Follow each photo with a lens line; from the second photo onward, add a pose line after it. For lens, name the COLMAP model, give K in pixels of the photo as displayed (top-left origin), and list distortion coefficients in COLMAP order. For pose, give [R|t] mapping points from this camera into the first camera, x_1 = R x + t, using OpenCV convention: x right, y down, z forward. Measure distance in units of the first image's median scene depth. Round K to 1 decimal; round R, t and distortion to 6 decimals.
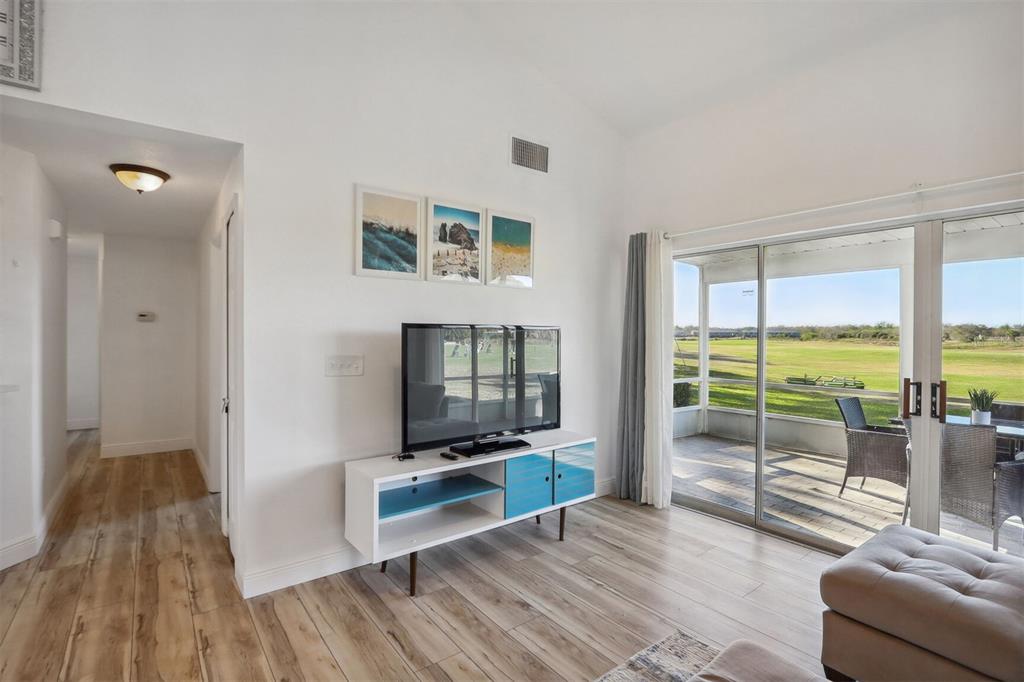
lens RADIAL K [[485.5, 0, 508.7], [0, 485.5, 343.9], [0, 0, 1]] dist [-0.021015, 0.004111]
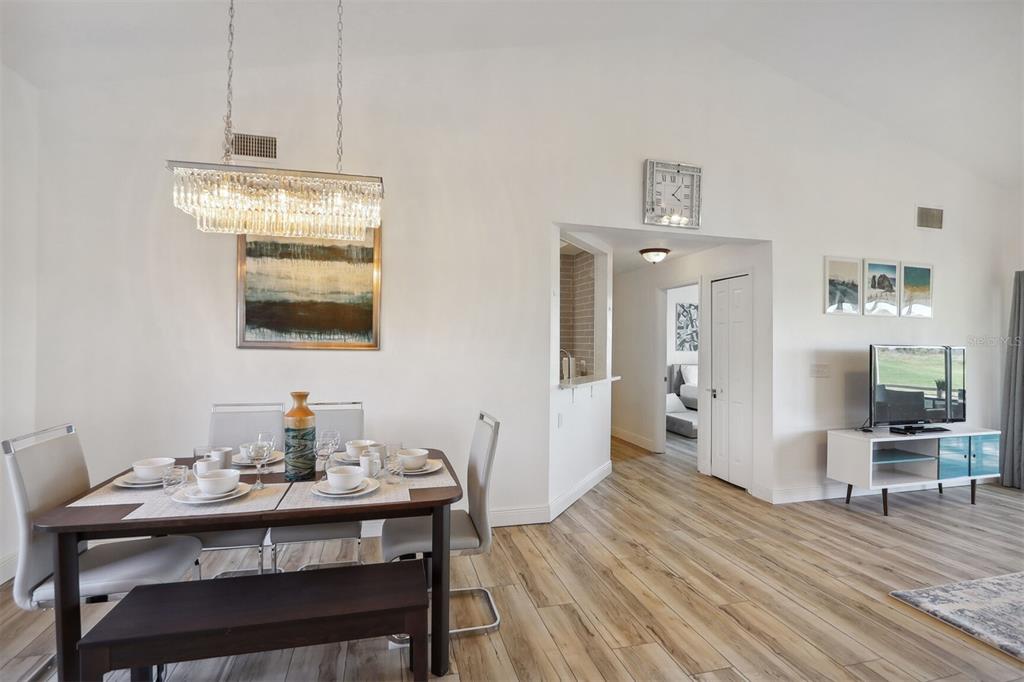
lens RADIAL K [[485.5, 0, 517.2], [0, 485.5, 345.5], [0, 0, 1]] dist [-0.021015, 0.004111]
pose [[0.925402, 0.009627, -0.378864, -0.588201], [-0.015877, 0.999784, -0.013376, -0.001192], [0.378654, 0.018393, 0.925356, -0.754653]]
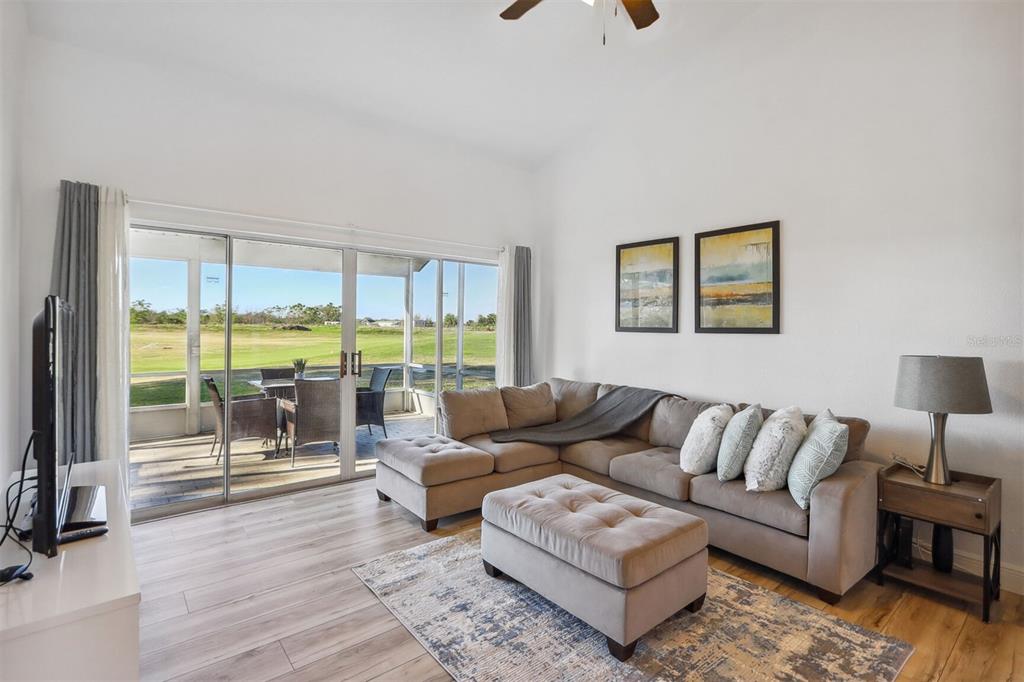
lens RADIAL K [[485.5, 0, 510.8], [0, 485.5, 324.8], [0, 0, 1]] dist [-0.021015, 0.004111]
pose [[-0.021041, -0.002985, 0.999774, -0.613408], [0.008797, 0.999956, 0.003171, -0.008606], [-0.999740, 0.008862, -0.021013, 0.454104]]
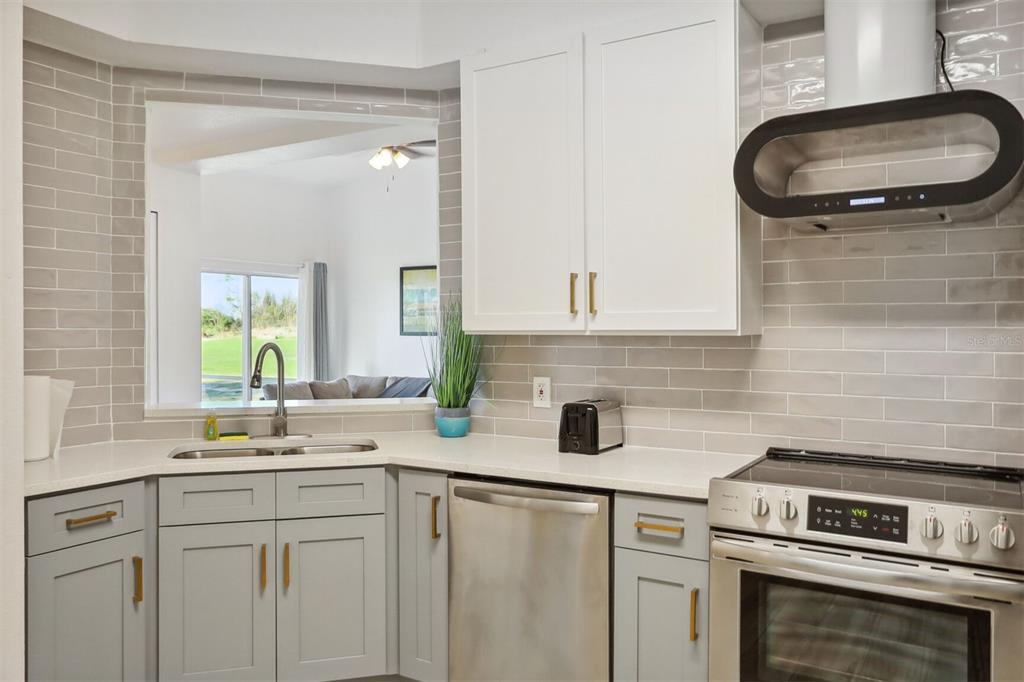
lens RADIAL K [[814.1, 0, 525.6], [0, 814.1, 327.4], [0, 0, 1]] dist [-0.022009, 0.030536]
pose [[-0.359880, -0.004642, 0.932987, -2.209346], [0.018313, 0.999760, 0.012038, -0.040127], [-0.932819, 0.021418, -0.359709, 0.773215]]
